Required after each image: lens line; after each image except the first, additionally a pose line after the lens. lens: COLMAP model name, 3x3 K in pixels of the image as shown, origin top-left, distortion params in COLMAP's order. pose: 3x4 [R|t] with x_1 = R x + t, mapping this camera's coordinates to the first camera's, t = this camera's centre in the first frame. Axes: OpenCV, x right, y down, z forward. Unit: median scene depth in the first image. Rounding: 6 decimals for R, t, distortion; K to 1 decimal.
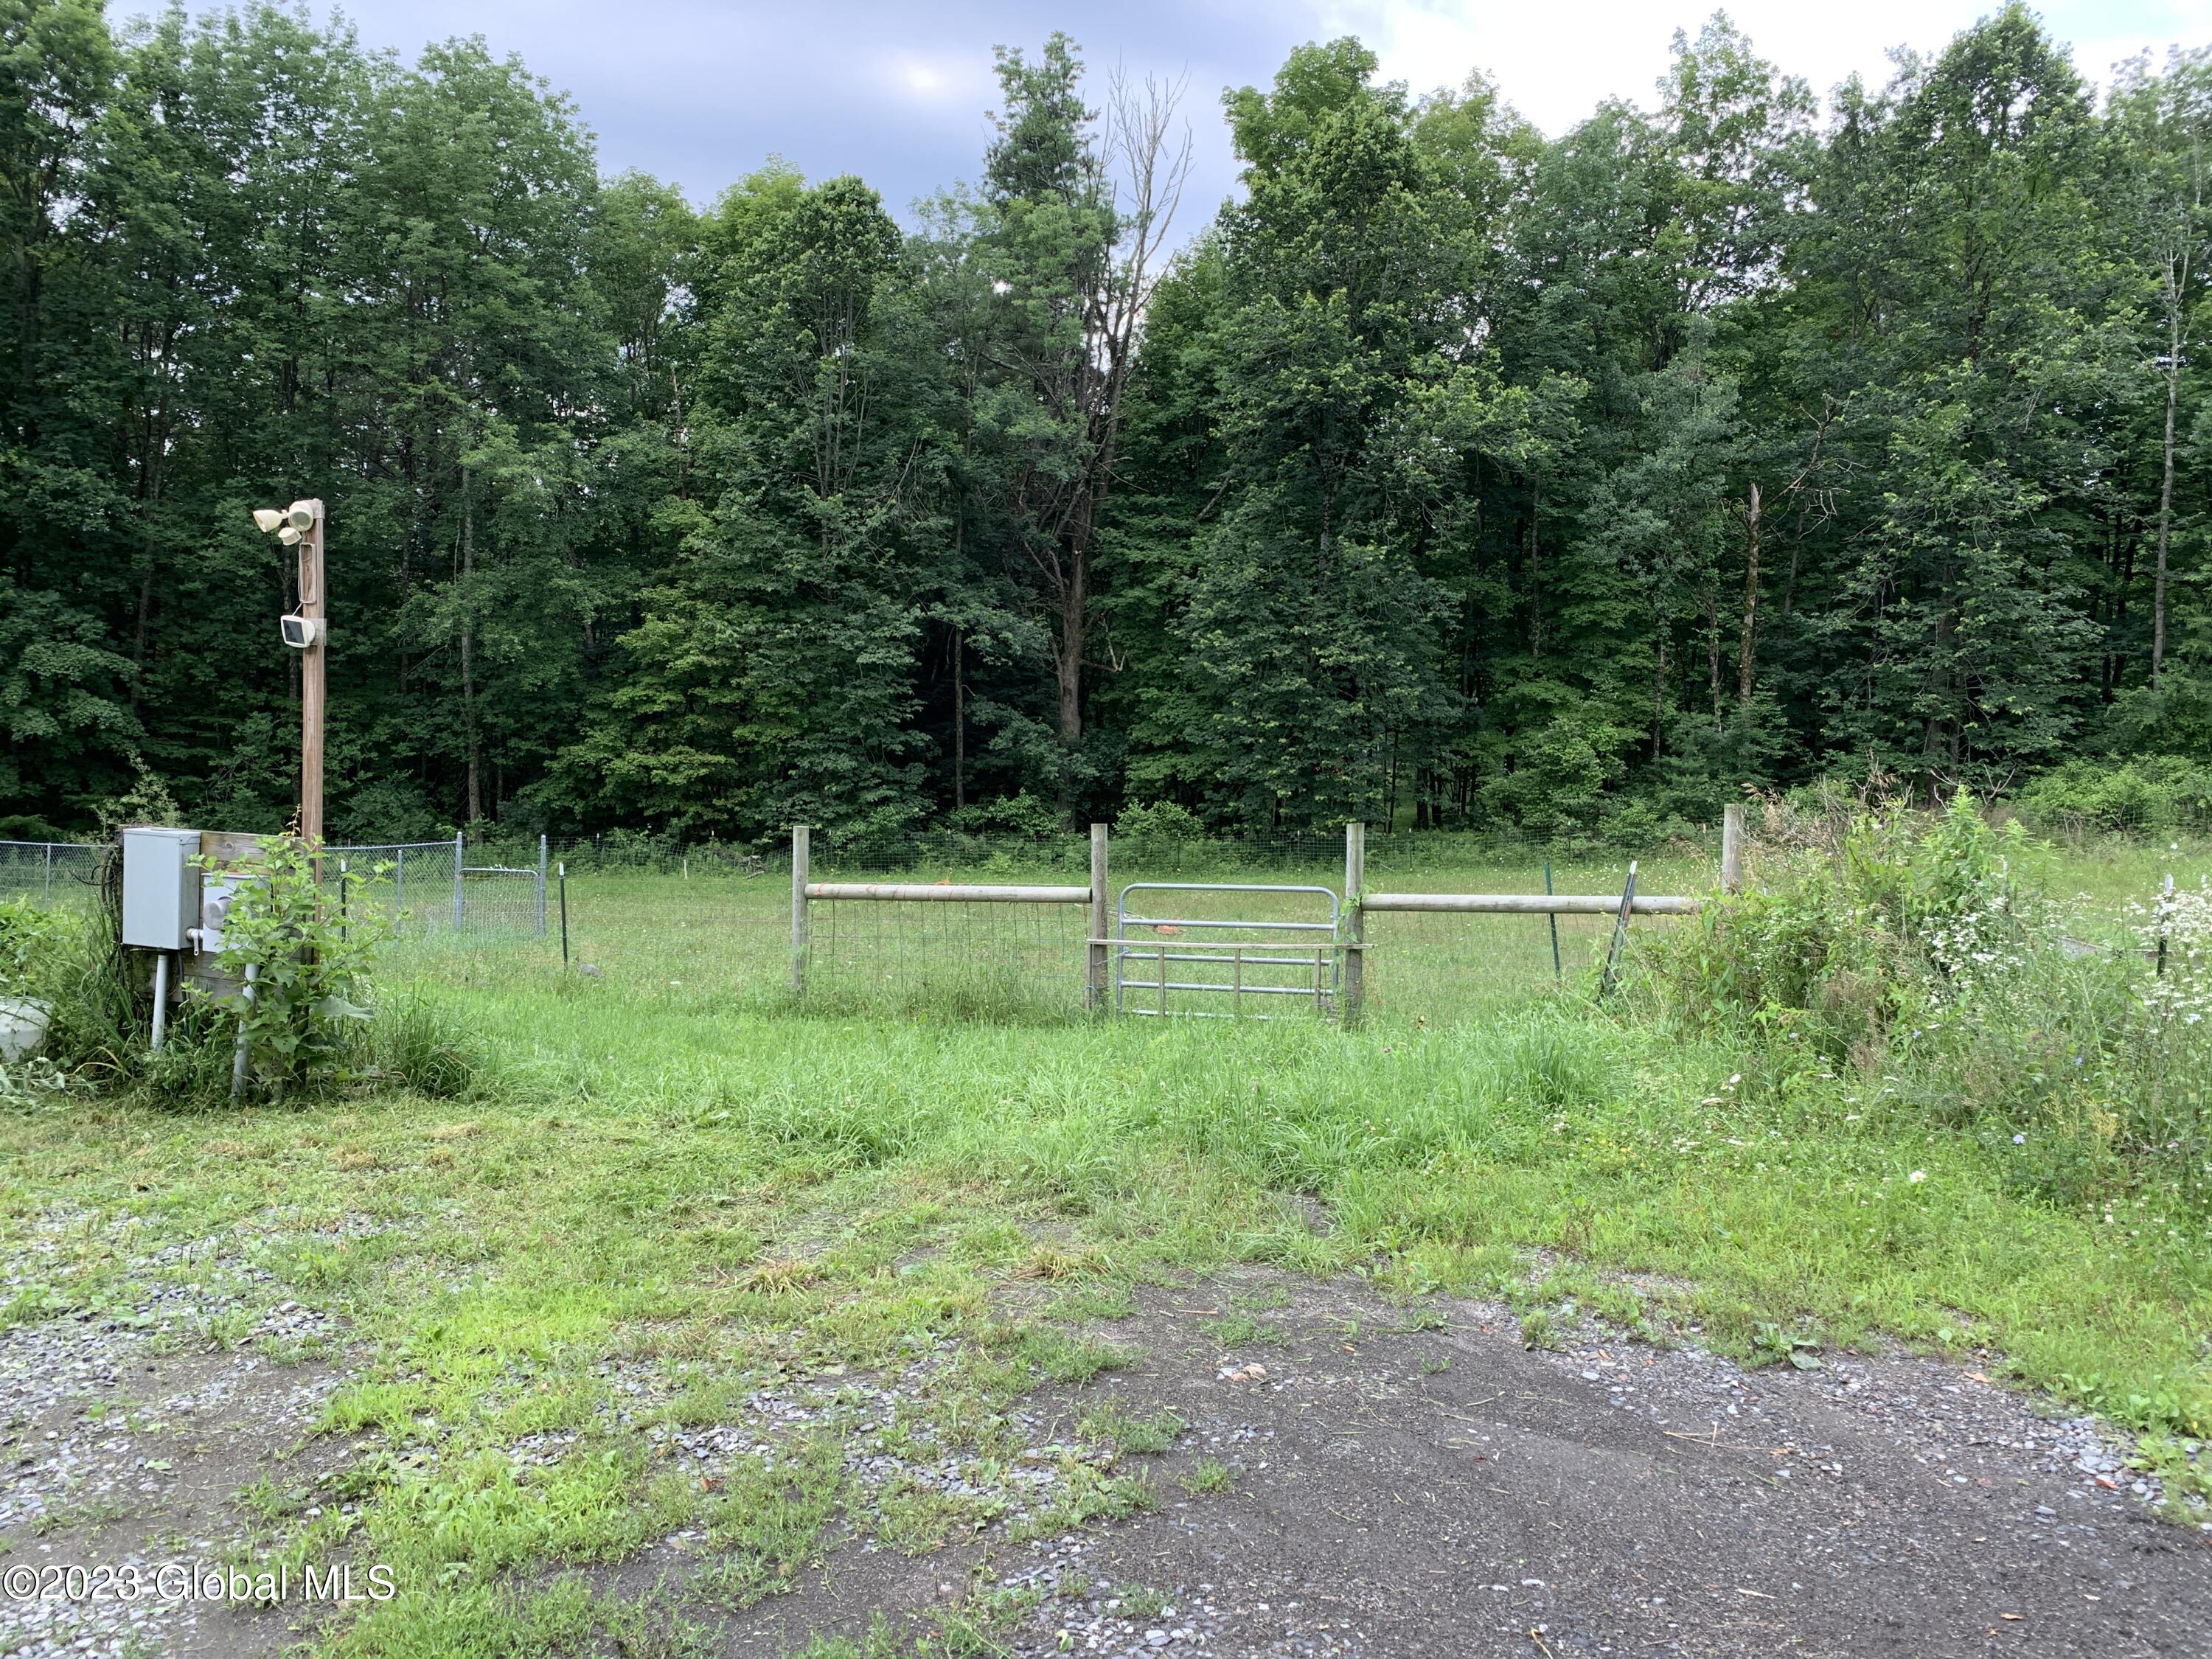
lens RADIAL K [[1706.0, 0, 1103.1], [0, 1706.0, 822.5], [0, 0, 1]] dist [0.028817, -0.026549]
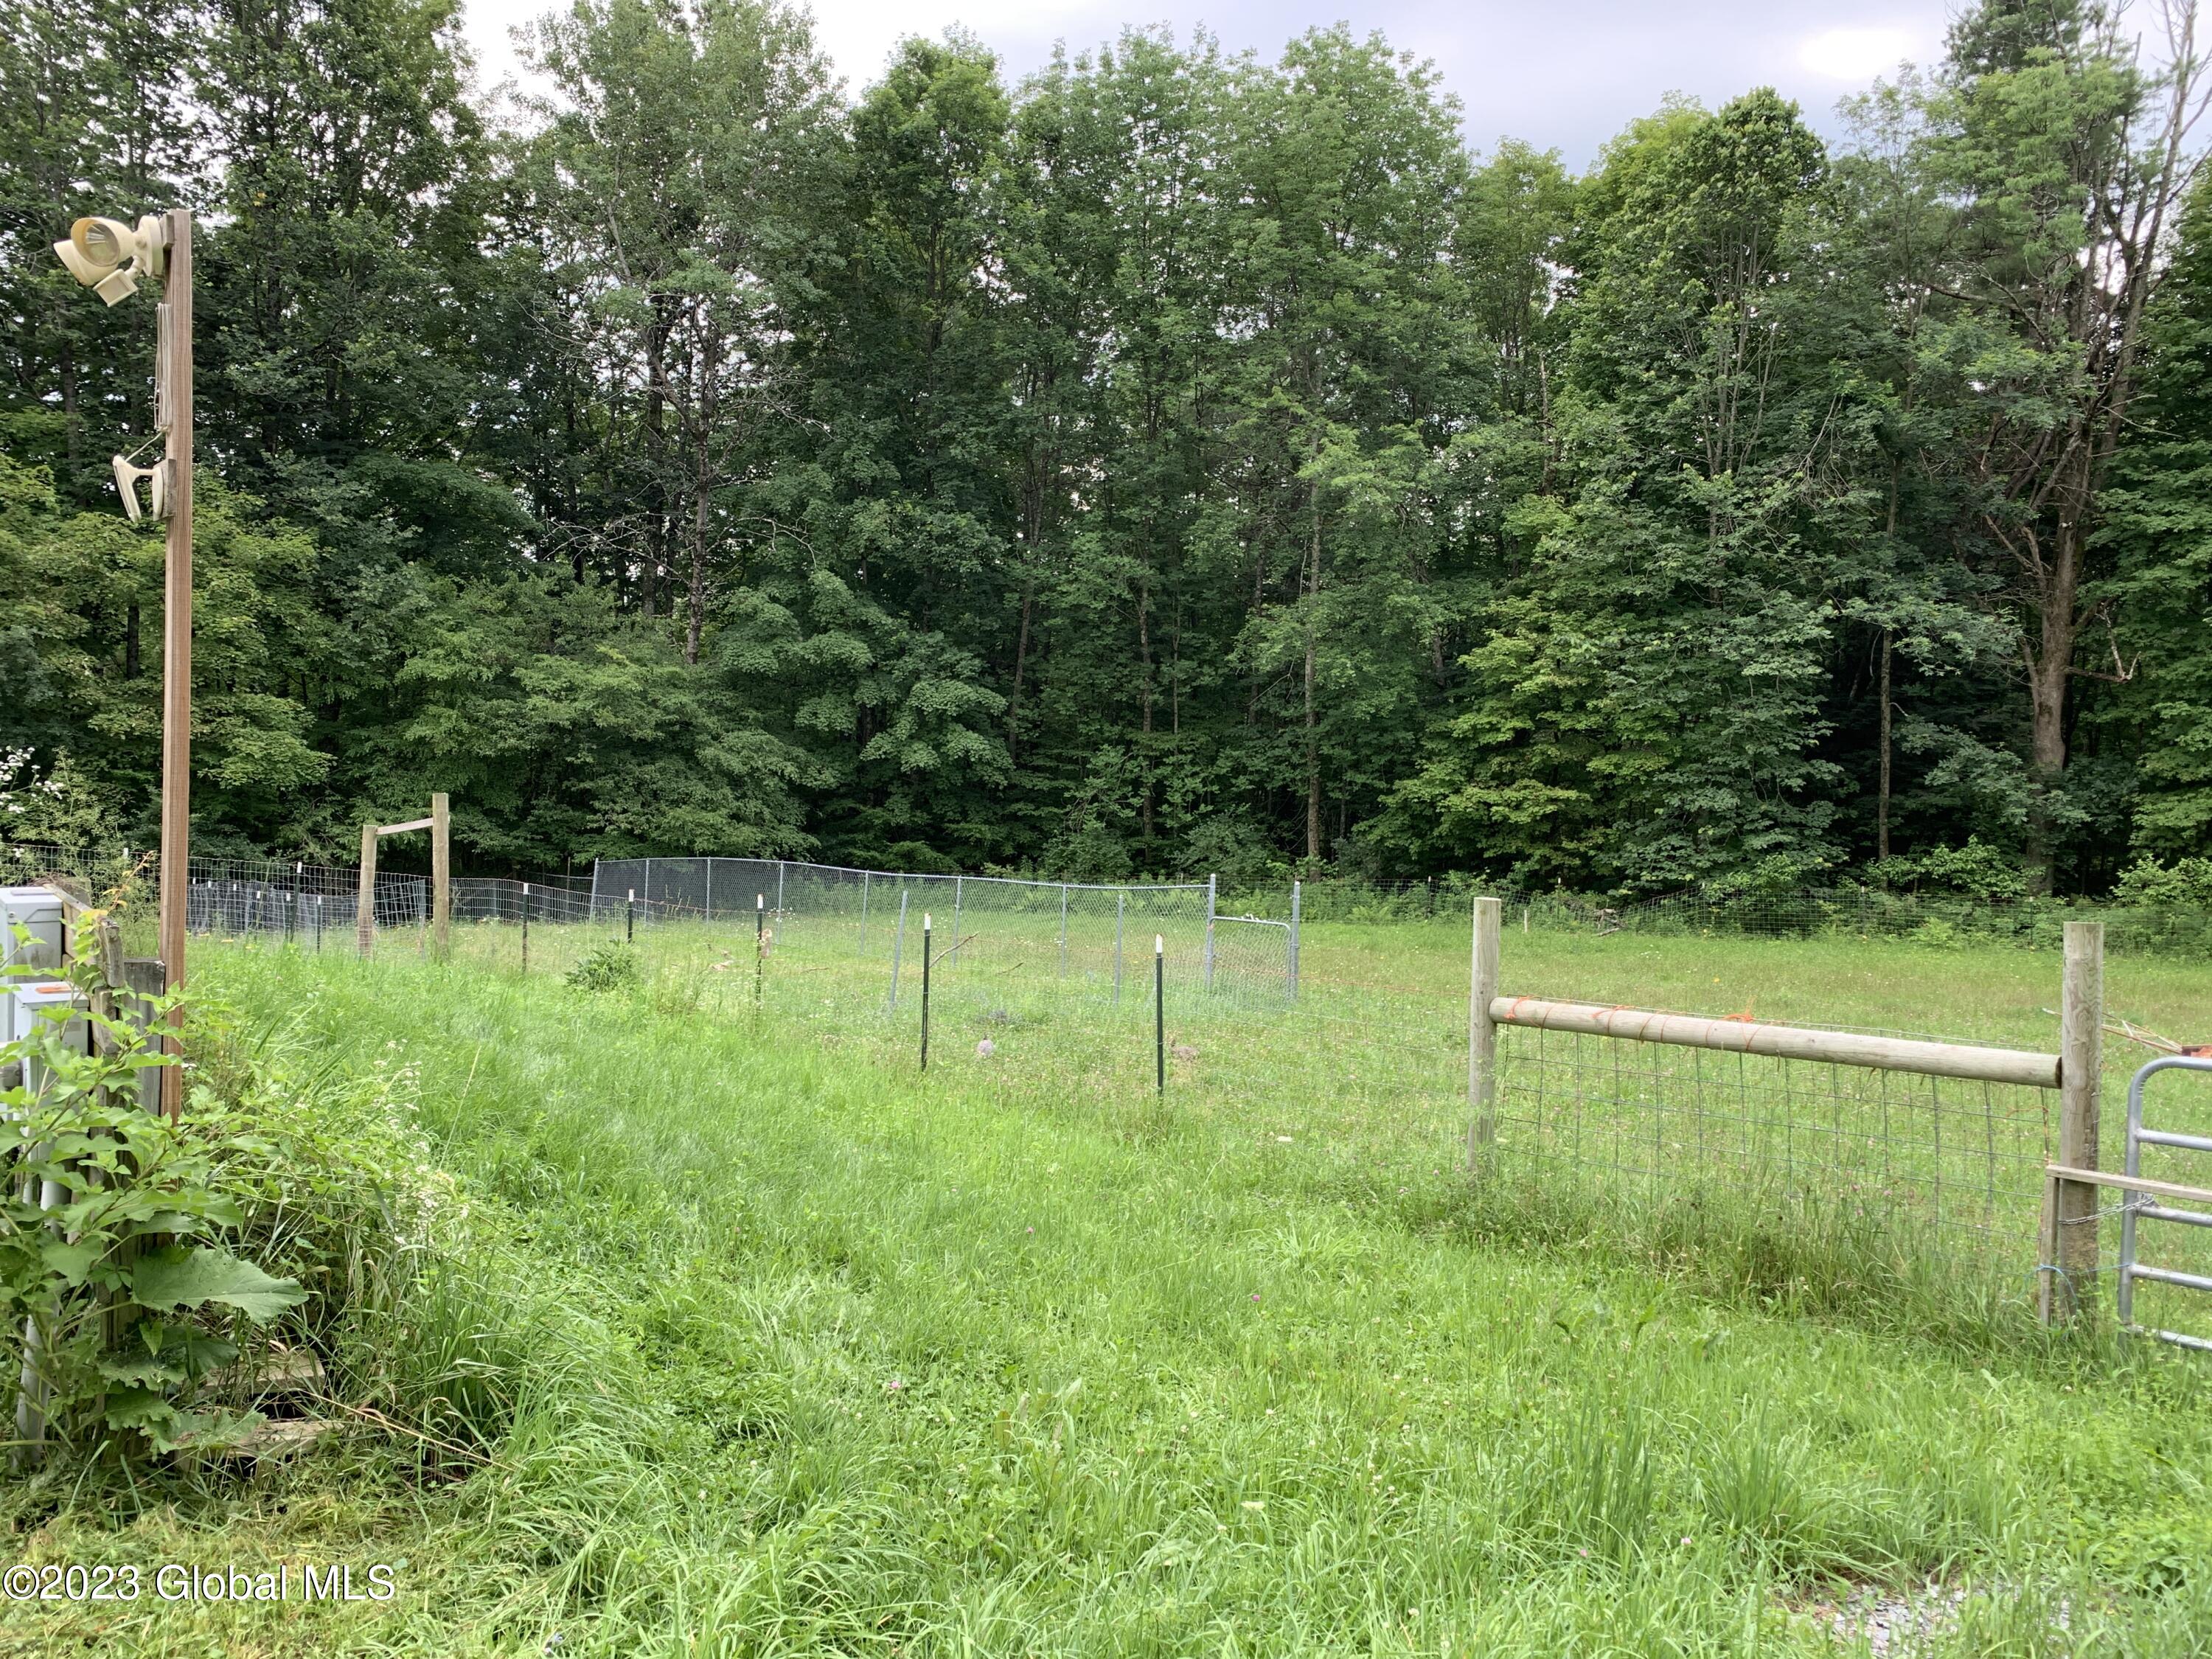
lens RADIAL K [[1706.0, 0, 1064.2], [0, 1706.0, 847.1], [0, 0, 1]] dist [0.028817, -0.026549]
pose [[0.856792, 0.023599, -0.515122, 0.000080], [-0.027671, 0.999617, -0.000230, -0.003528], [0.514920, 0.014451, 0.857117, 0.131375]]
